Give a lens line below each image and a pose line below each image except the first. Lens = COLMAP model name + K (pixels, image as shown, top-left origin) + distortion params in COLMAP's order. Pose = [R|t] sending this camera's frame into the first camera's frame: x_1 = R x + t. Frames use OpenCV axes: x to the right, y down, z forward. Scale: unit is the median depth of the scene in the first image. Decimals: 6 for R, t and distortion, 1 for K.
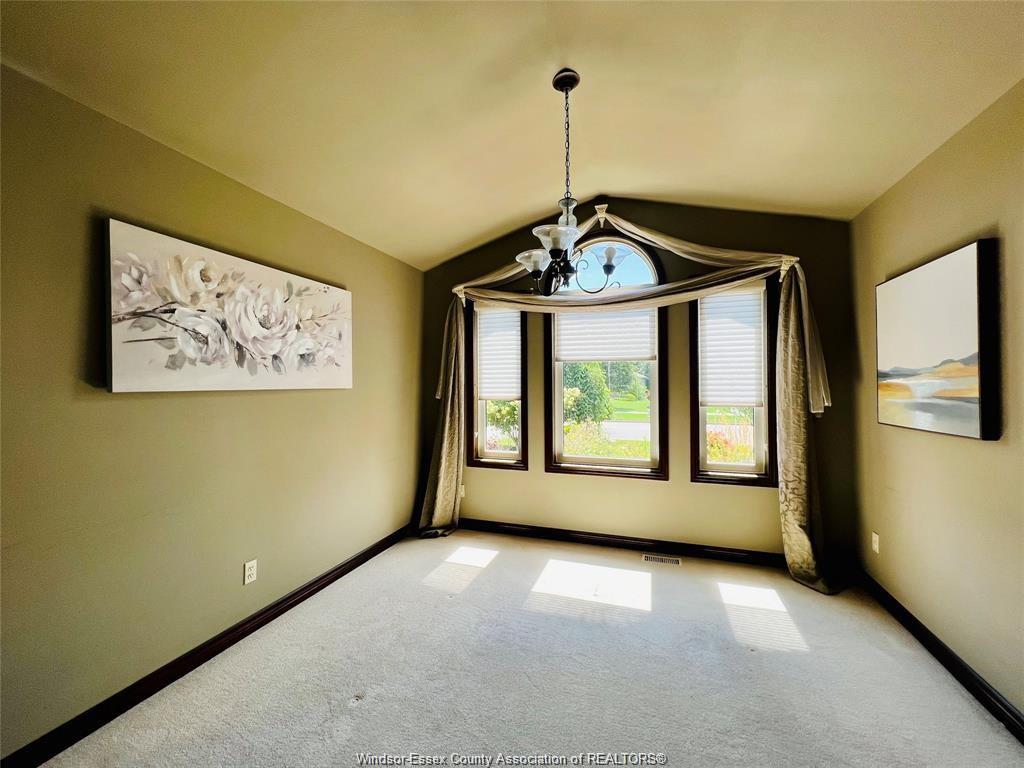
lens RADIAL K [[410.4, 0, 510.9], [0, 410.4, 381.9], [0, 0, 1]] dist [-0.000891, 0.000687]
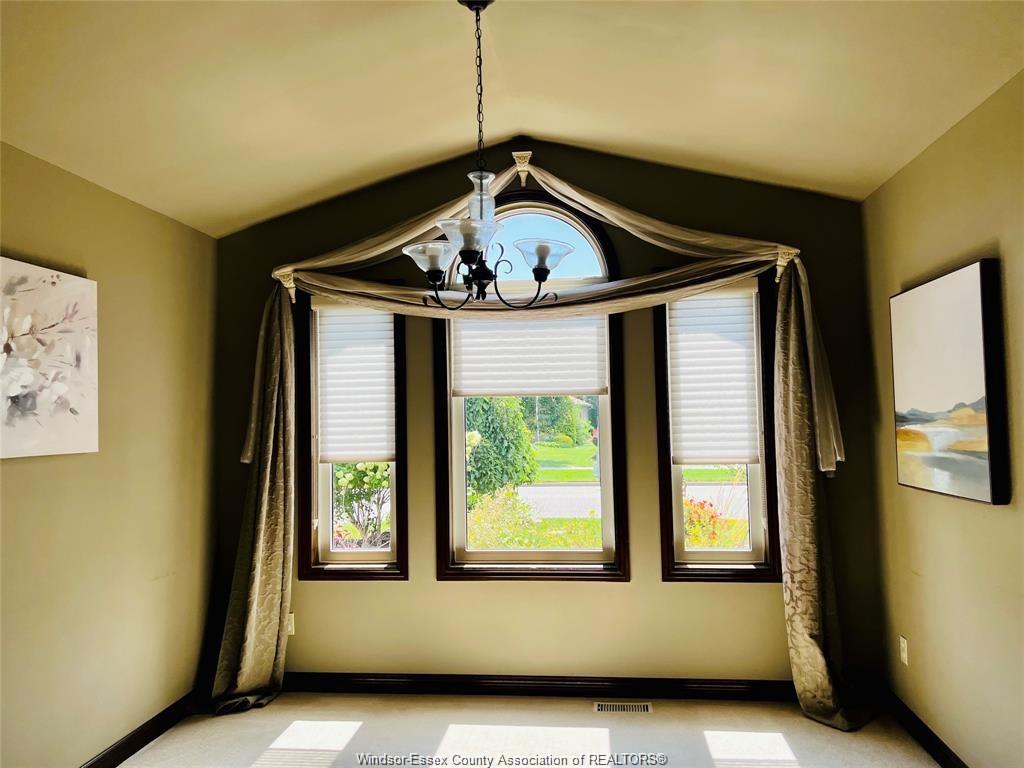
lens RADIAL K [[764.9, 0, 516.6], [0, 764.9, 385.1], [0, 0, 1]] dist [0.053663, -0.055678]
pose [[0.975200, -0.006111, 0.221243, -0.064662], [0.014526, 0.999231, -0.036425, -0.031023], [-0.220850, 0.038736, 0.974538, -0.174274]]
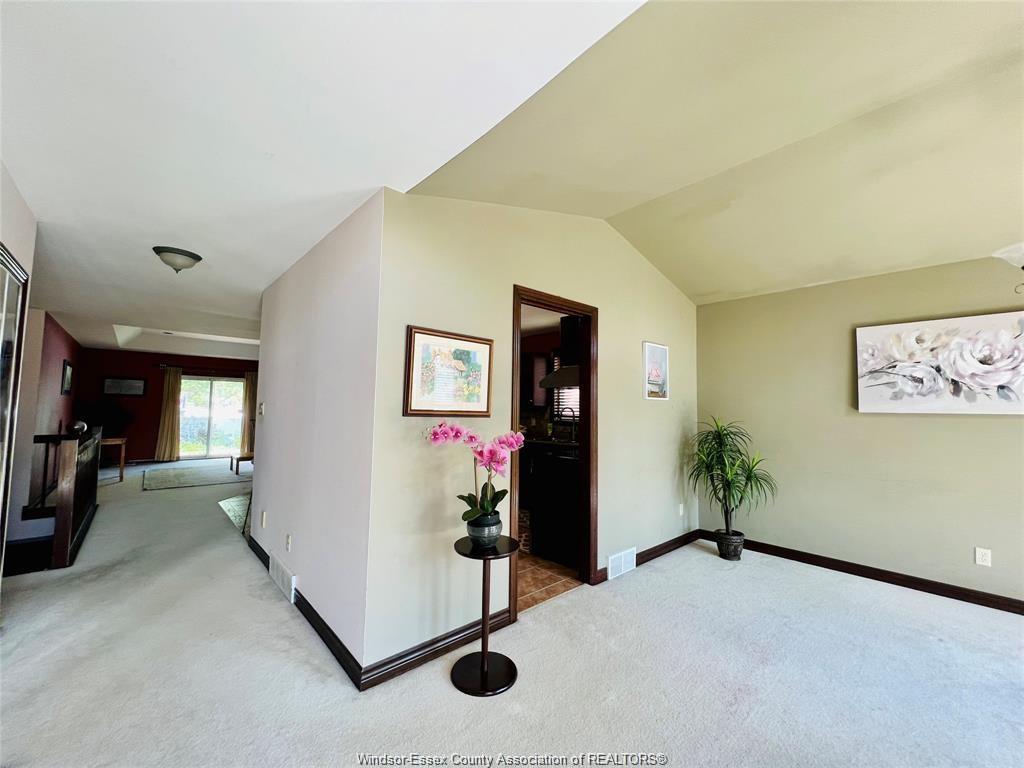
lens RADIAL K [[410.4, 0, 511.5], [0, 410.4, 381.6], [0, 0, 1]] dist [-0.000891, 0.000687]
pose [[-0.472406, -0.059522, -0.879369, 0.971519], [-0.007334, 0.997948, -0.063609, 0.008624], [0.881350, -0.023600, -0.471874, 0.258685]]
